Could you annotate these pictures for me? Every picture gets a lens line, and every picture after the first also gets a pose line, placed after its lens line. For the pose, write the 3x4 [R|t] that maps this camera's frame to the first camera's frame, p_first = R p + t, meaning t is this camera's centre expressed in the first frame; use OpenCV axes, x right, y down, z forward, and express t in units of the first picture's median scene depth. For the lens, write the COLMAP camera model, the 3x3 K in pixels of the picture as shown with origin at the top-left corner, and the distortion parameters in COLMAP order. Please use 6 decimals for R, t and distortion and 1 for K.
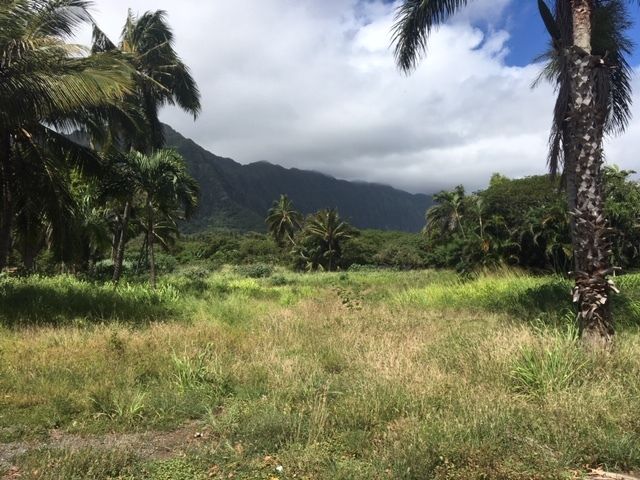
lens RADIAL K [[534.7, 0, 319.8], [0, 534.7, 236.6], [0, 0, 1]] dist [0.073911, -0.098216]
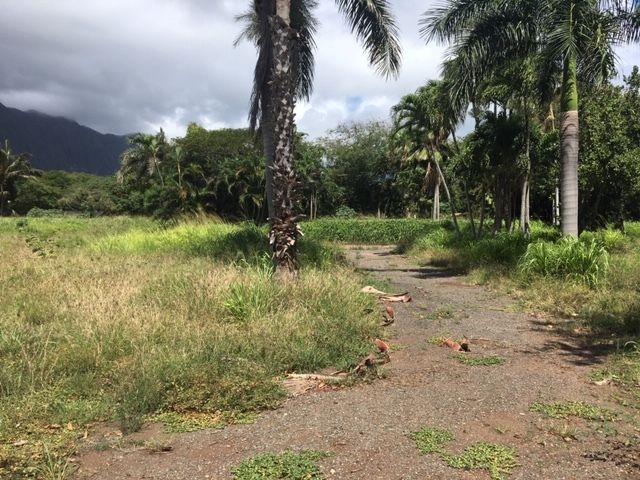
lens RADIAL K [[534.7, 0, 320.1], [0, 534.7, 241.8], [0, 0, 1]] dist [0.073911, -0.098216]
pose [[0.848554, -0.013082, 0.528947, -0.048020], [-0.043942, 0.994499, 0.095088, 0.000957], [-0.527281, -0.103930, 0.843311, -0.031105]]
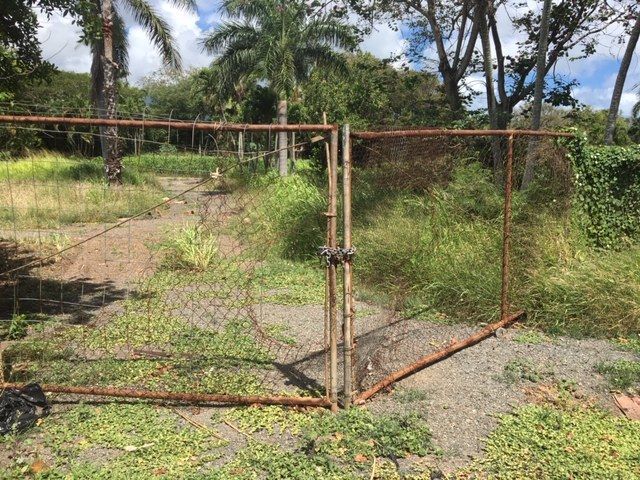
lens RADIAL K [[534.7, 0, 322.5], [0, 534.7, 241.0], [0, 0, 1]] dist [0.073911, -0.098216]
pose [[0.651760, -0.097928, 0.752076, -0.687759], [-0.076765, 0.978019, 0.193874, -0.109428], [-0.754530, -0.184092, 0.629916, -1.197823]]
